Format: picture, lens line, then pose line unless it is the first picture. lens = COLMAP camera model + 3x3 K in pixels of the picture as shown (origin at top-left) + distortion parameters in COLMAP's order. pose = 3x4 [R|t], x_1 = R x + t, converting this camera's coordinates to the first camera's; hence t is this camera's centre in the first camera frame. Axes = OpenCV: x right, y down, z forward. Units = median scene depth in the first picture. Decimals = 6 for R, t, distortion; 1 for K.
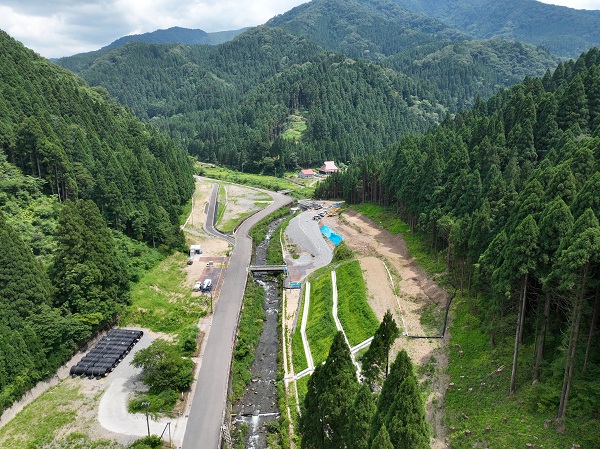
lens RADIAL K [[423.5, 0, 300.0], [0, 423.5, 224.5], [0, 0, 1]] dist [-0.002343, 0.021037]
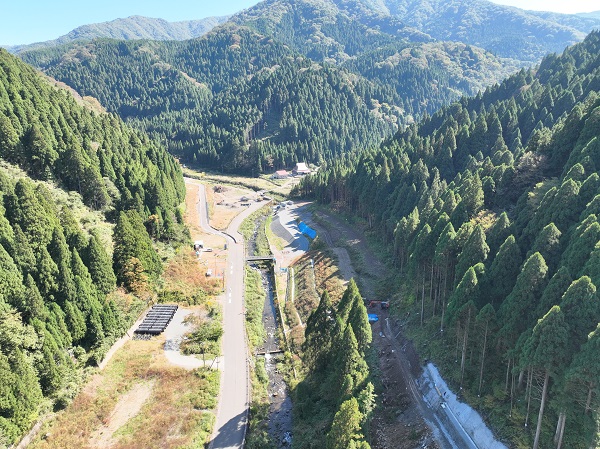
lens RADIAL K [[423.5, 0, 300.0], [0, 423.5, 224.5], [0, 0, 1]] dist [-0.002343, 0.021037]
pose [[0.996702, -0.018012, 0.079130, -0.045063], [0.016182, 0.999588, 0.023714, -0.021735], [-0.079525, -0.022356, 0.996582, -0.233050]]
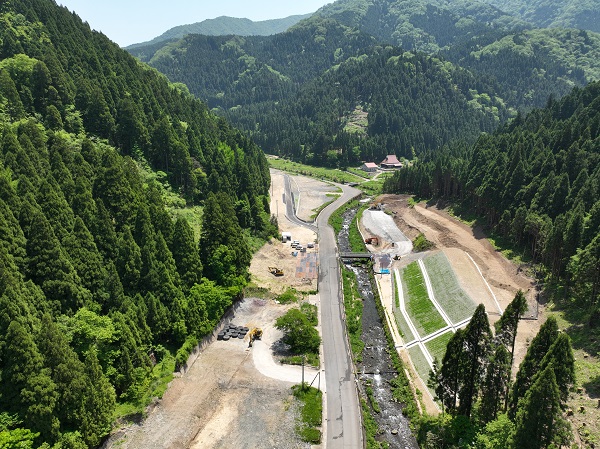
lens RADIAL K [[423.5, 0, 300.0], [0, 423.5, 224.5], [0, 0, 1]] dist [-0.002343, 0.021037]
pose [[0.995706, 0.030689, -0.087334, -0.105533], [-0.028465, 0.999241, 0.026599, -0.002654], [0.088084, -0.023999, 0.995824, -0.099727]]
